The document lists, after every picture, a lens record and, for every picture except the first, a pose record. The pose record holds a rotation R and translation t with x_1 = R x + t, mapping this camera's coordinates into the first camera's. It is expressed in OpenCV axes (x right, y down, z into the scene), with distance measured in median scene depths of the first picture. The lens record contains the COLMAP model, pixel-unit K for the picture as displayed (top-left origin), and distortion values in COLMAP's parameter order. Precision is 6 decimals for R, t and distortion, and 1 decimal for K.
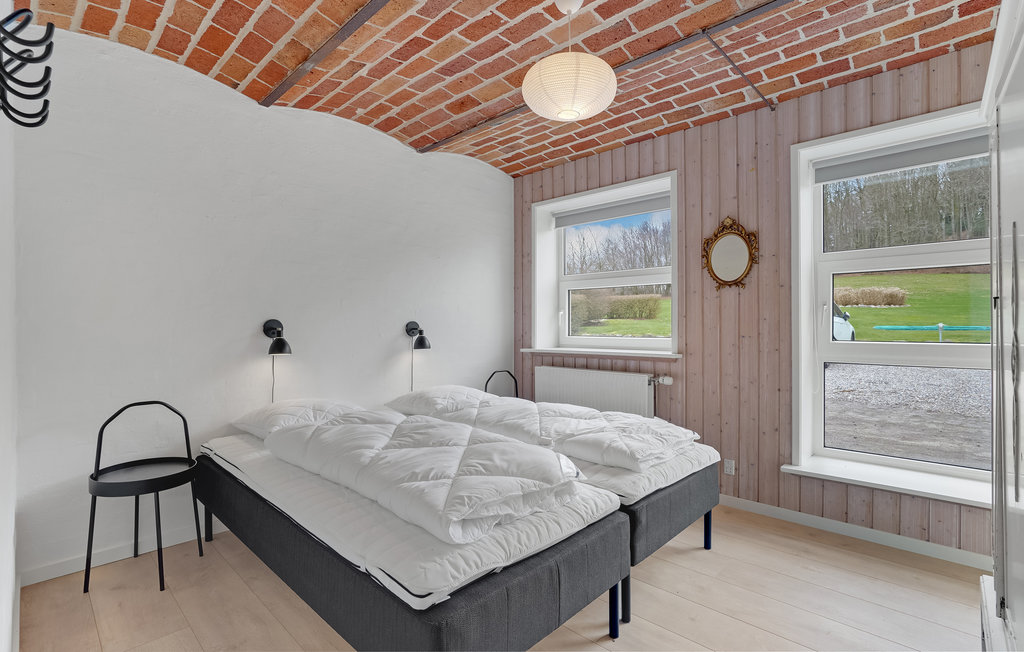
lens RADIAL K [[472.5, 0, 506.1], [0, 472.5, 322.0], [0, 0, 1]] dist [-0.023583, 0.000032]
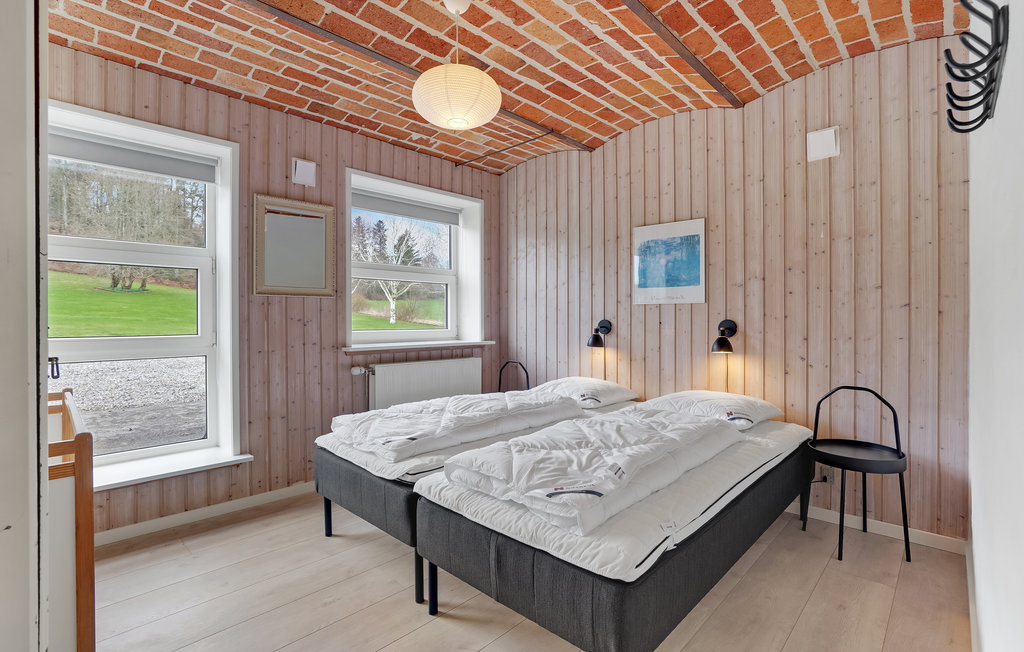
lens RADIAL K [[472.5, 0, 506.1], [0, 472.5, 322.0], [0, 0, 1]] dist [-0.023583, 0.000032]
pose [[0.007593, -0.003640, 0.999965, -0.577454], [-0.005249, 0.999979, 0.003680, 0.005318], [-0.999957, -0.005277, 0.007574, 0.560359]]
